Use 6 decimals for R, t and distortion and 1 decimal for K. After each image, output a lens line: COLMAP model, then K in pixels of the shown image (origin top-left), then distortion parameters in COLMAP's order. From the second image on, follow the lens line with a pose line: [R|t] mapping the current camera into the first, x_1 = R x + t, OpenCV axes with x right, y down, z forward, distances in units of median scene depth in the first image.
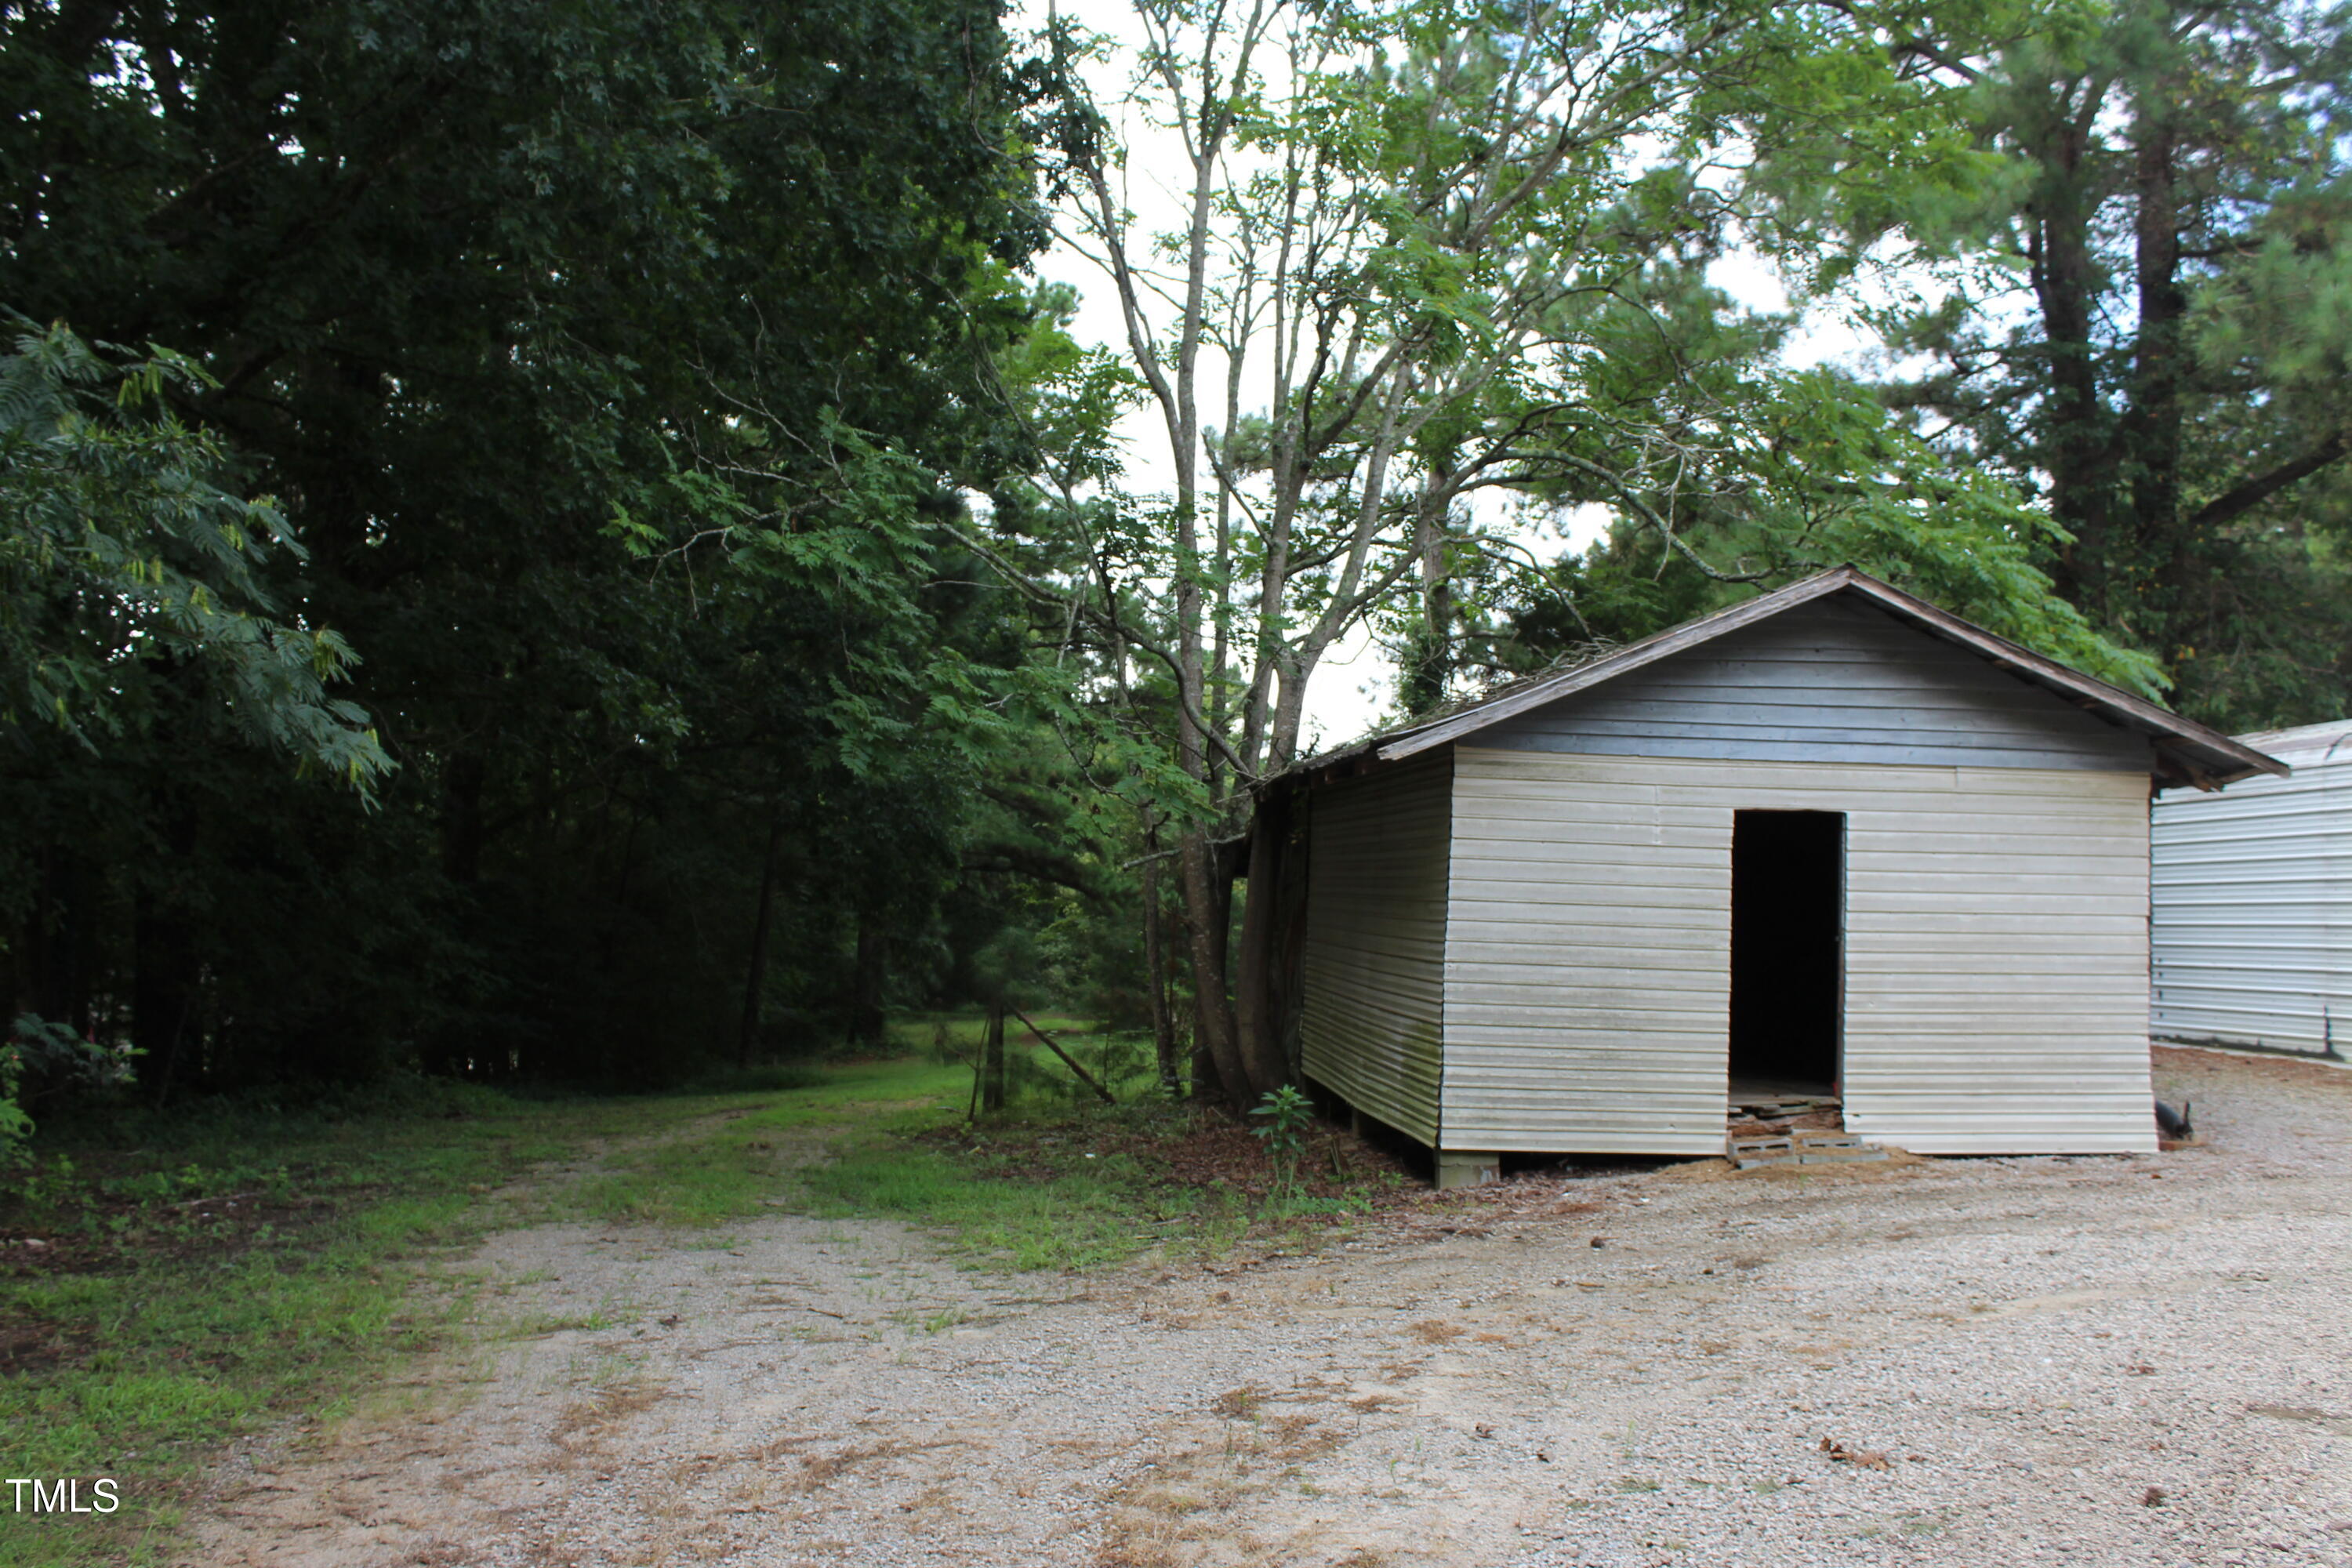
lens RADIAL K [[2209.7, 0, 1165.9], [0, 2209.7, 788.1], [0, 0, 1]] dist [-0.141223, 0.146976]
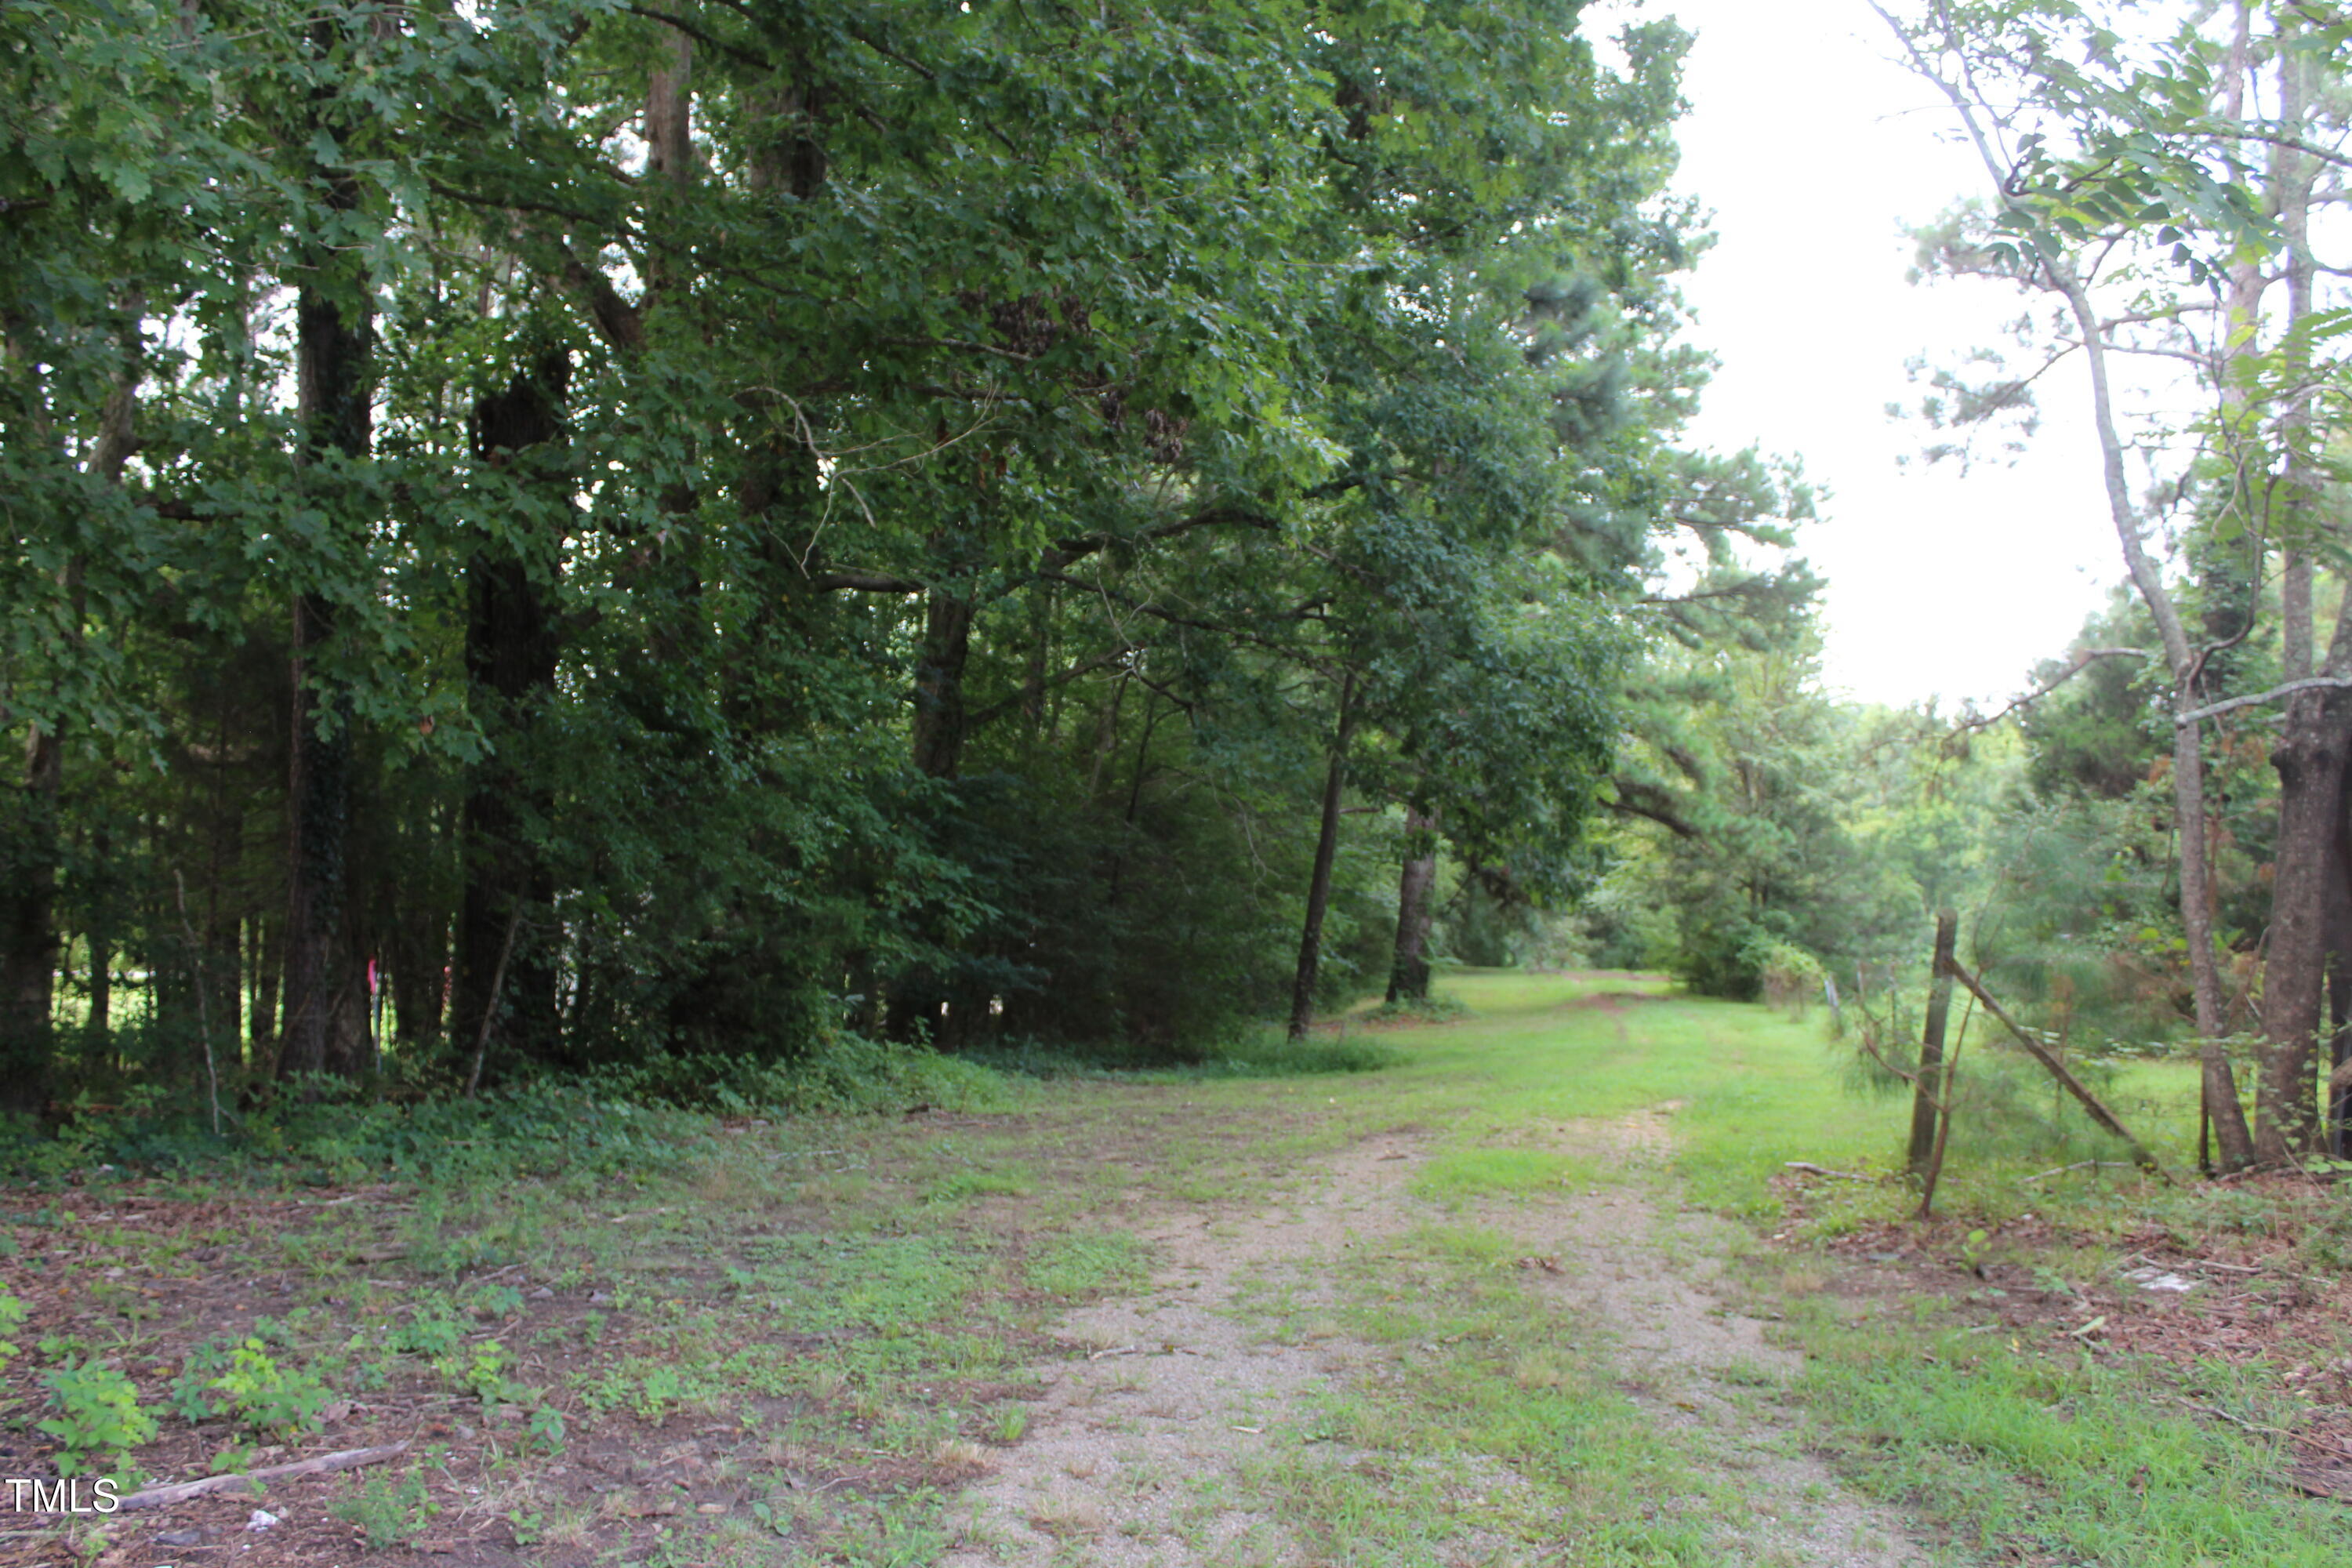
lens RADIAL K [[2209.7, 0, 1165.9], [0, 2209.7, 788.1], [0, 0, 1]] dist [-0.141223, 0.146976]
pose [[0.977716, 0.023213, -0.208645, -0.097468], [-0.018310, 0.999510, 0.025398, 0.028451], [0.209132, -0.021012, 0.977662, 0.303734]]
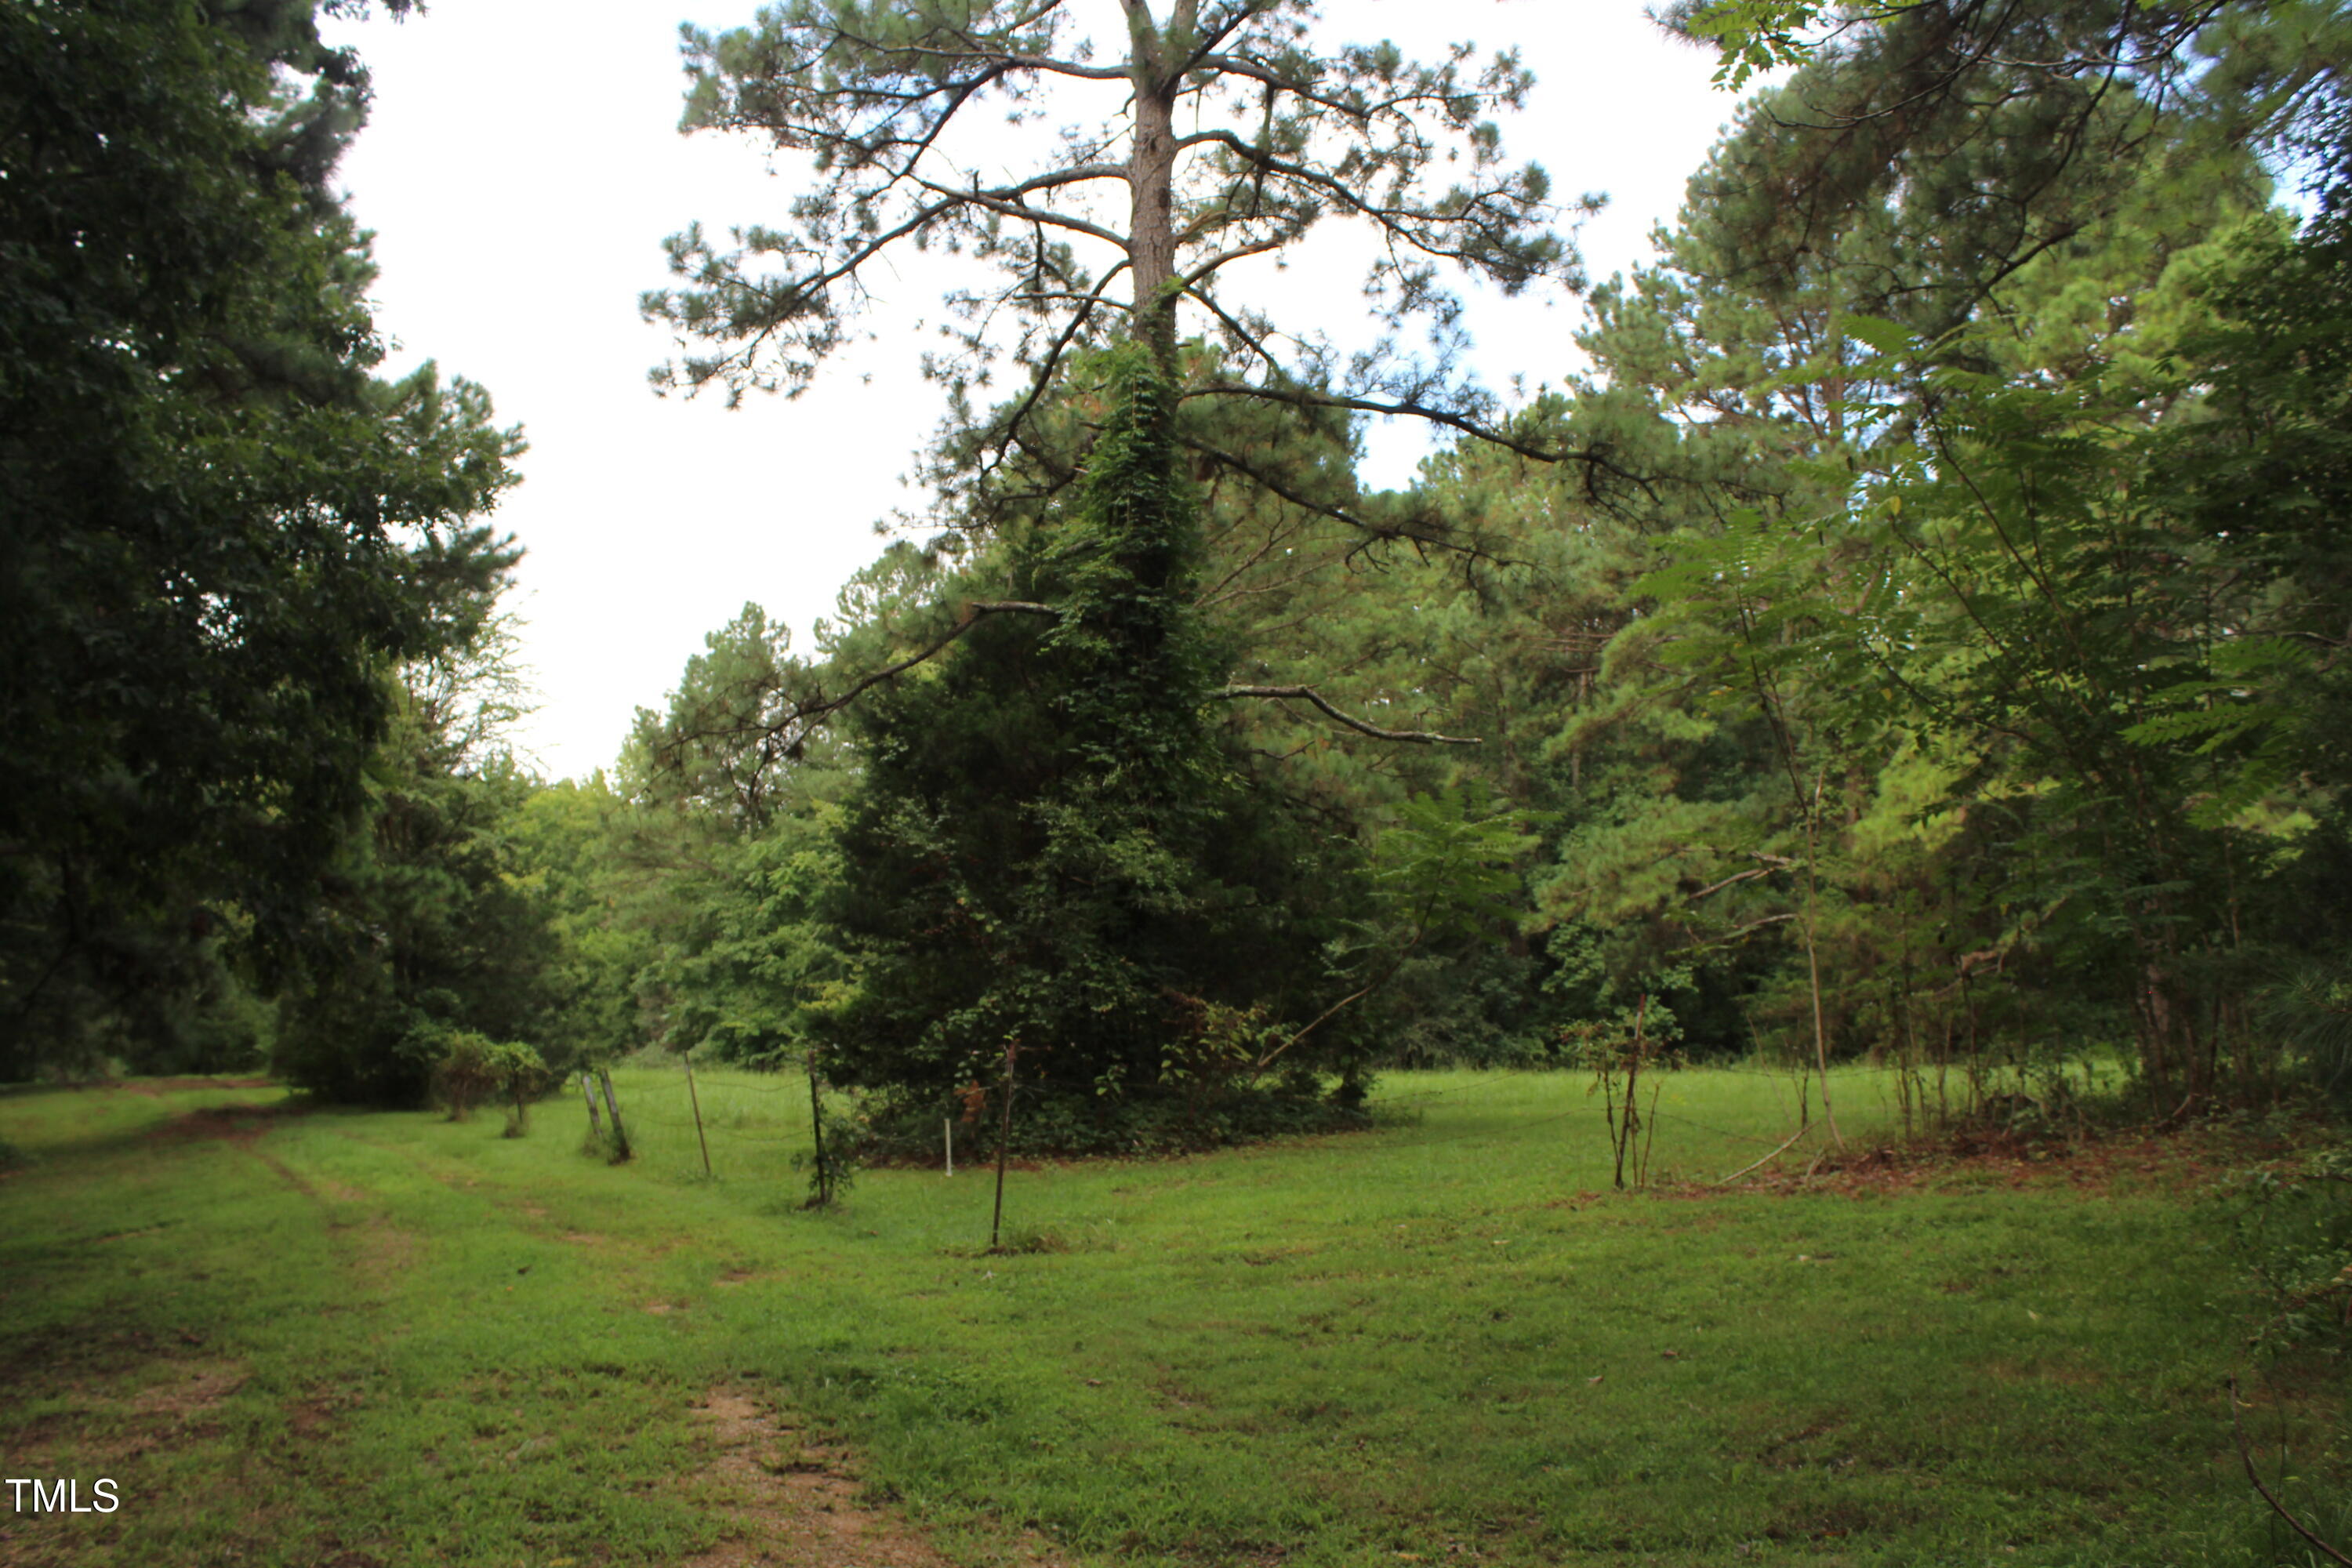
lens RADIAL K [[2209.7, 0, 1165.9], [0, 2209.7, 788.1], [0, 0, 1]] dist [-0.141223, 0.146976]
pose [[0.903656, 0.009591, 0.428153, -0.146102], [-0.002471, 0.999849, -0.017182, 0.053977], [-0.428253, 0.014469, 0.903543, 0.625084]]
